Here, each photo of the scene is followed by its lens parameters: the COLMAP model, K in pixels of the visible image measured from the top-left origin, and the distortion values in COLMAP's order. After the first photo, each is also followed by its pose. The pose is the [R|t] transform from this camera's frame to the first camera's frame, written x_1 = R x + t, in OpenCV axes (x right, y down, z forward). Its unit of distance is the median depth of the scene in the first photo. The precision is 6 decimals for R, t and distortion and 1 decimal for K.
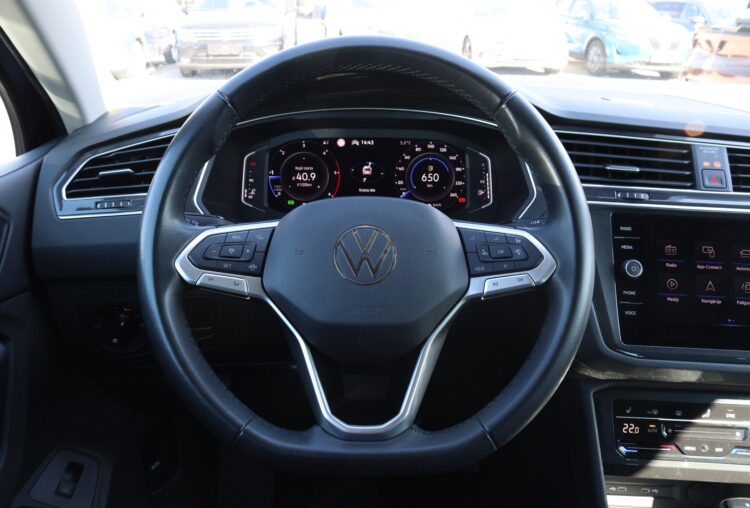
lens RADIAL K [[637.6, 0, 364.3], [0, 637.6, 236.4], [0, 0, 1]] dist [-0.141436, 0.077376]
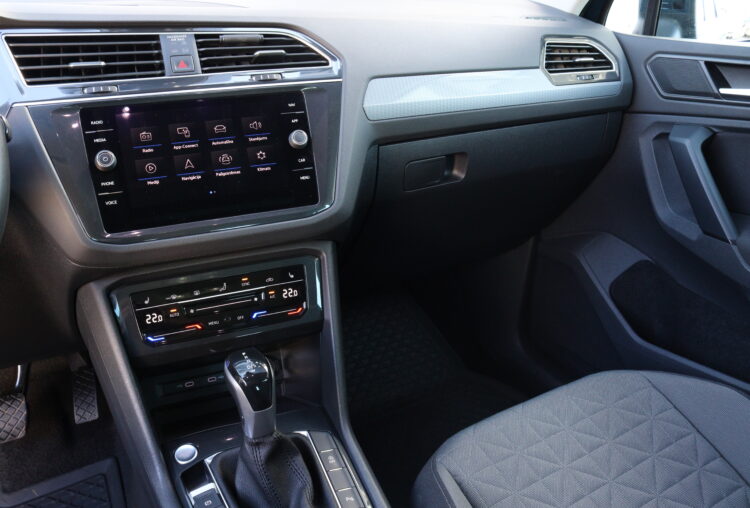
lens RADIAL K [[637.6, 0, 370.4], [0, 637.6, 250.3], [0, 0, 1]] dist [-0.141436, 0.077376]
pose [[0.879691, -0.205291, 0.428953, 0.332602], [0.177883, 0.978590, 0.103538, 0.161590], [-0.441024, -0.014777, 0.897374, -0.089813]]
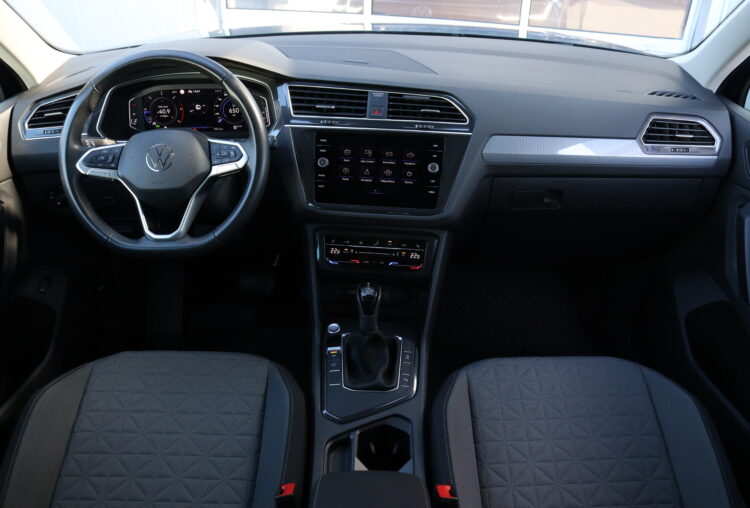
lens RADIAL K [[637.6, 0, 368.0], [0, 637.6, 257.4], [0, 0, 1]] dist [-0.141436, 0.077376]
pose [[0.999927, -0.000214, -0.012052, 0.564127], [0.002425, 0.982978, 0.183707, -0.015663], [0.011807, -0.183723, 0.982907, -0.872088]]
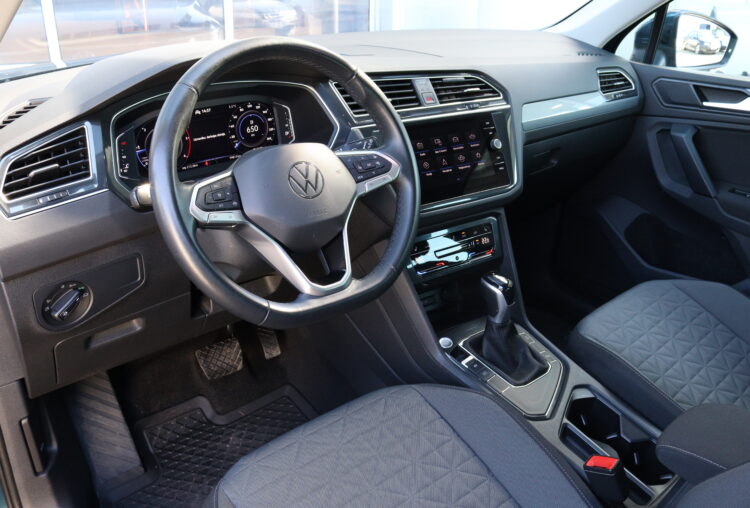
lens RADIAL K [[637.6, 0, 382.4], [0, 637.6, 253.3], [0, 0, 1]] dist [-0.141436, 0.077376]
pose [[0.772678, -0.275455, 0.571921, -0.604223], [0.209045, 0.961108, 0.180476, -0.026441], [-0.599391, -0.019893, 0.800209, -0.284378]]
